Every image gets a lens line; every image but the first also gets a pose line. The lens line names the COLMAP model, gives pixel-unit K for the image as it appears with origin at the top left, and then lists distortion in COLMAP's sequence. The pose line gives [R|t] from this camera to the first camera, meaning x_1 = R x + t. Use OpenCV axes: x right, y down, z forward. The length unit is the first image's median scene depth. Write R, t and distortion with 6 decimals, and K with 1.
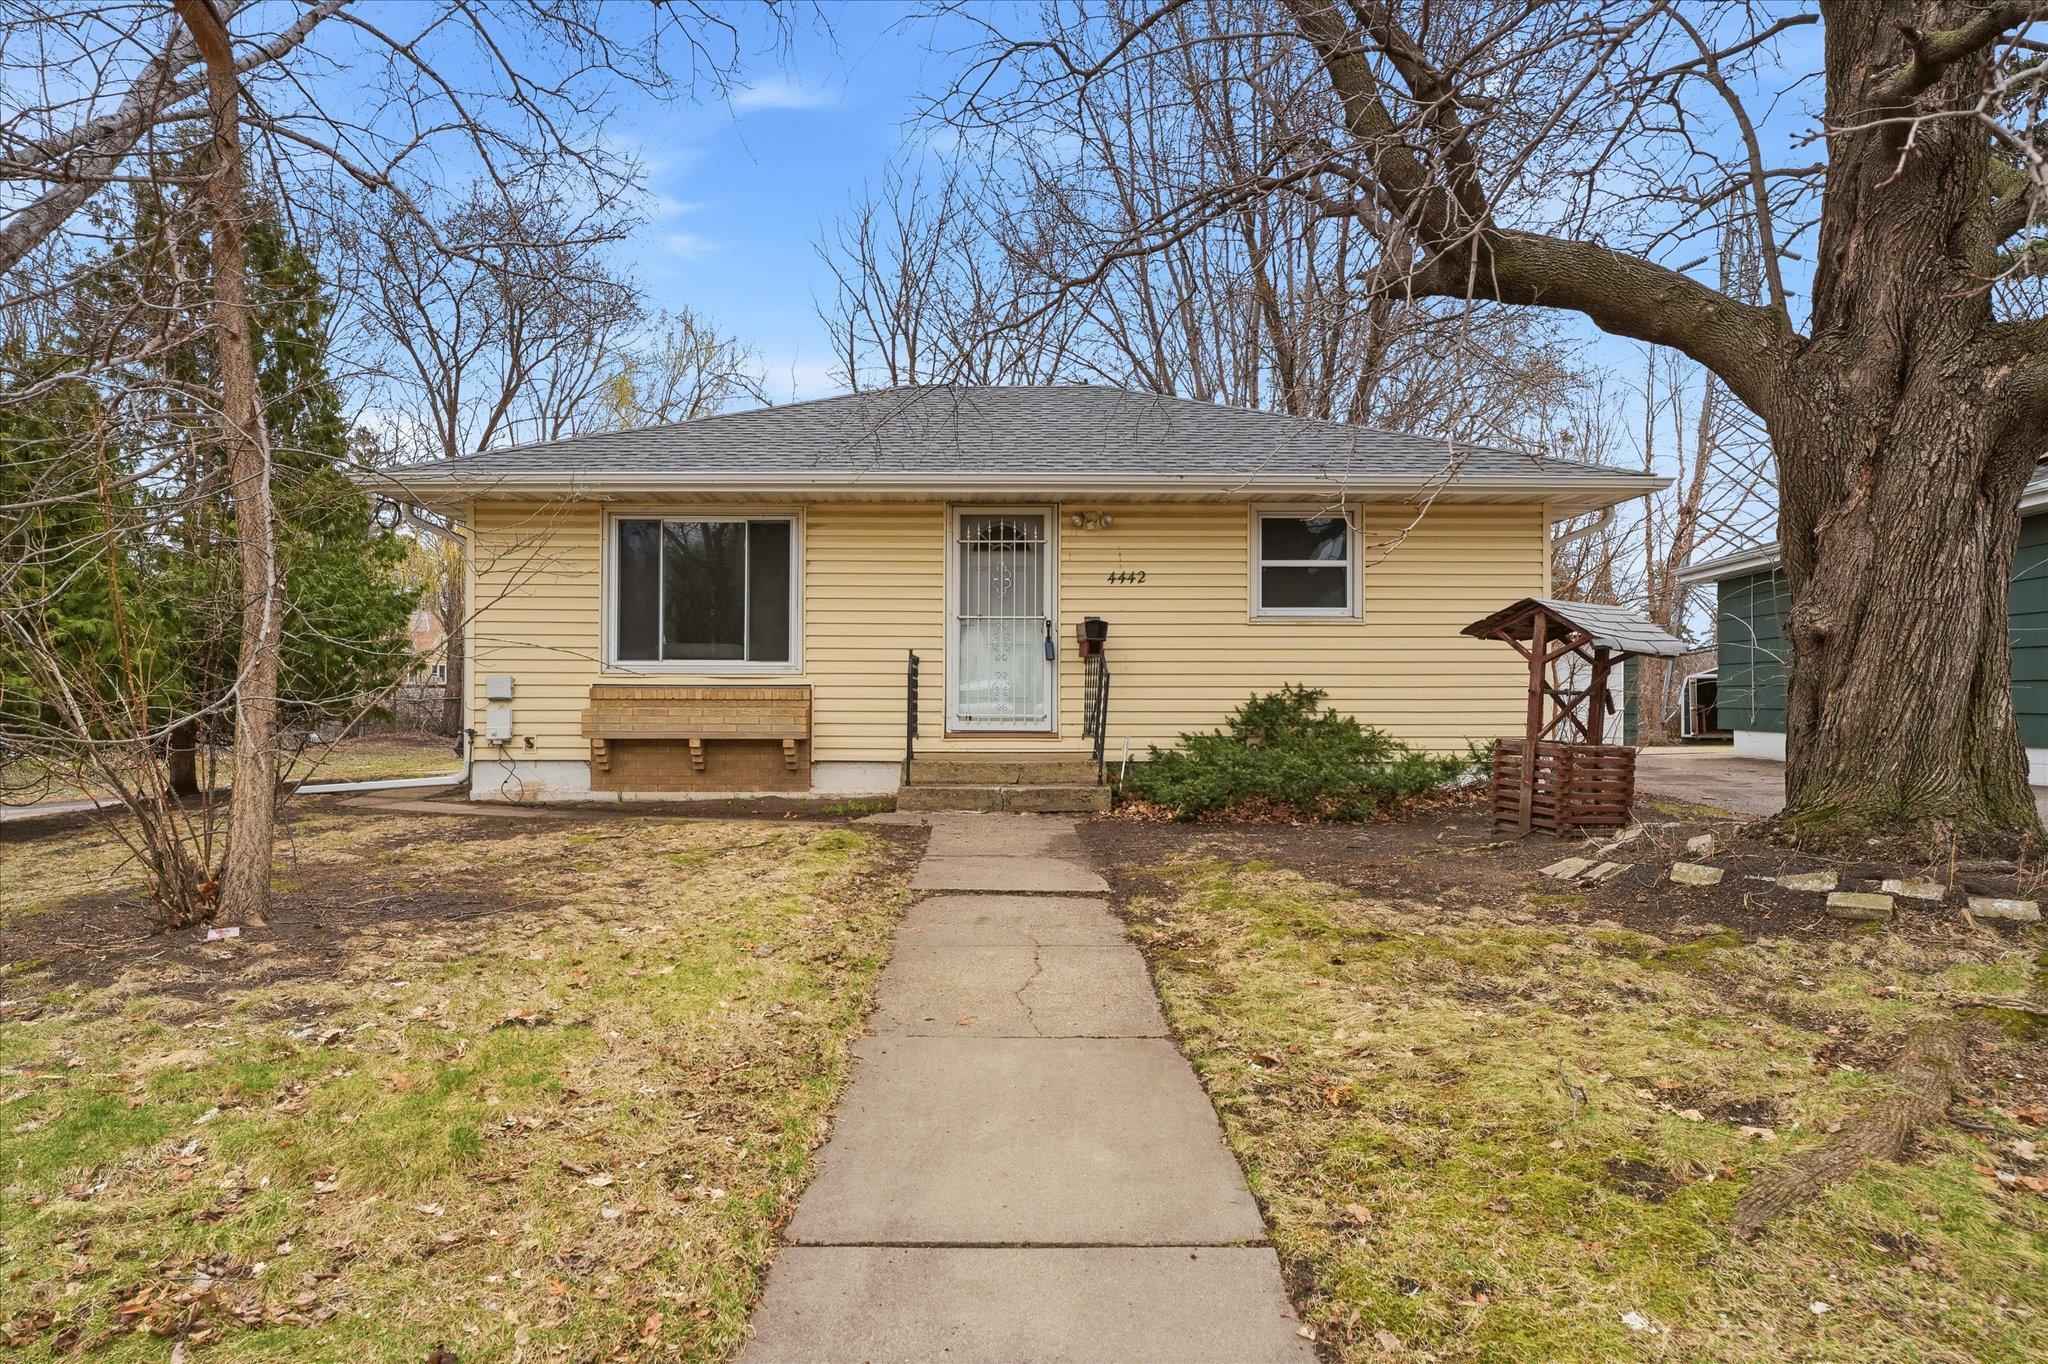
lens RADIAL K [[963.4, 0, 1024.0], [0, 963.4, 682.0], [0, 0, 1]] dist [0.001723, 0.000601]
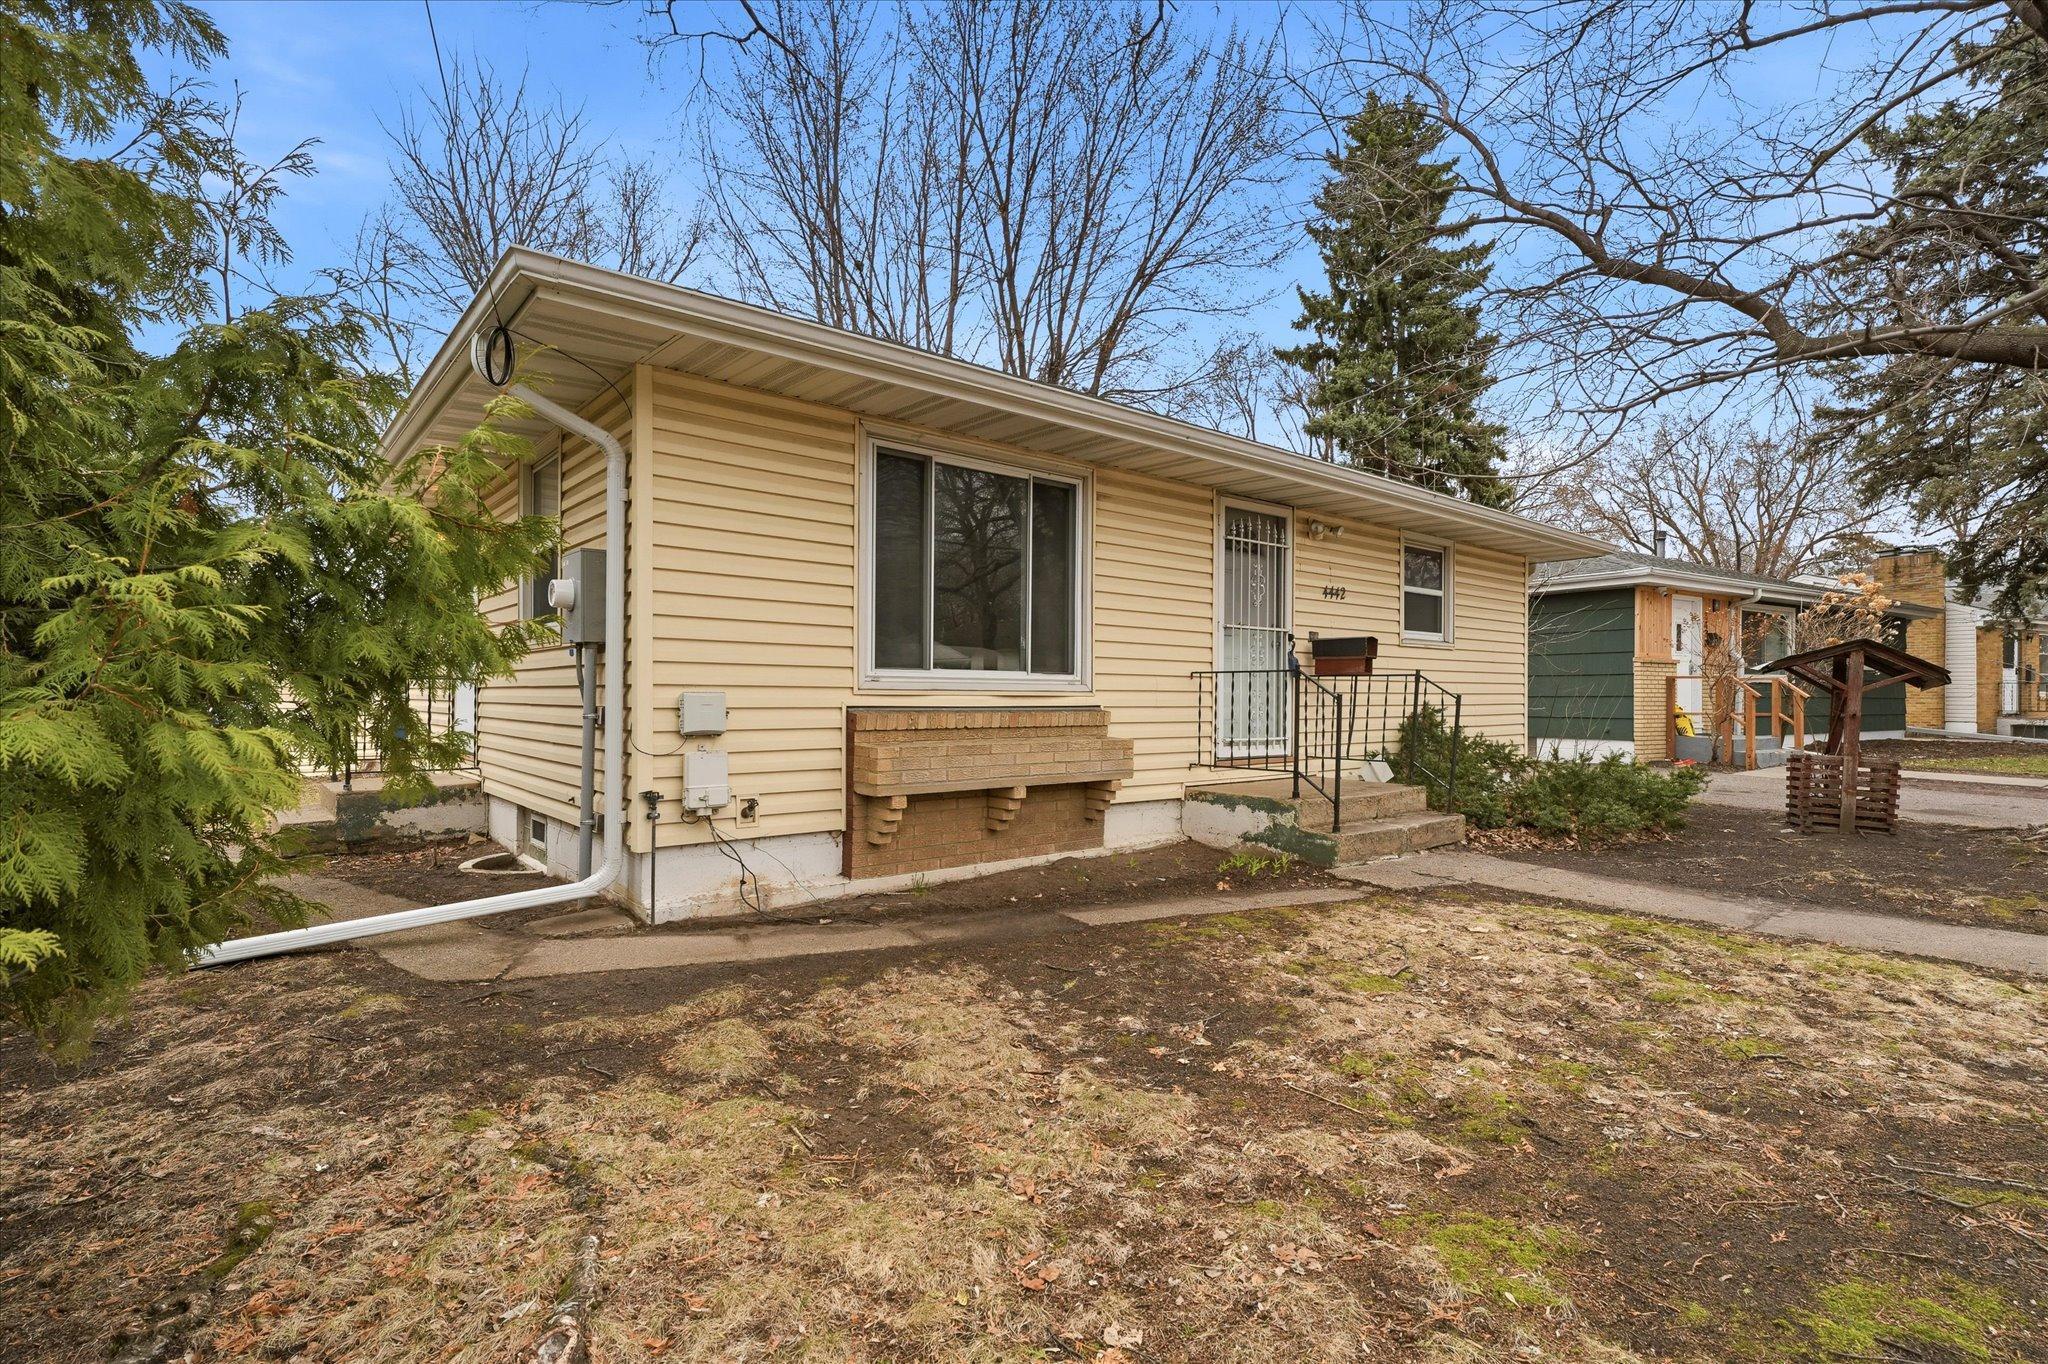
lens RADIAL K [[963.4, 0, 1024.0], [0, 963.4, 682.0], [0, 0, 1]] dist [0.001723, 0.000601]
pose [[0.775307, 0.010450, 0.631498, -0.745985], [-0.013034, 0.999915, -0.000544, -0.014416], [-0.631450, -0.007809, 0.775377, 0.447491]]
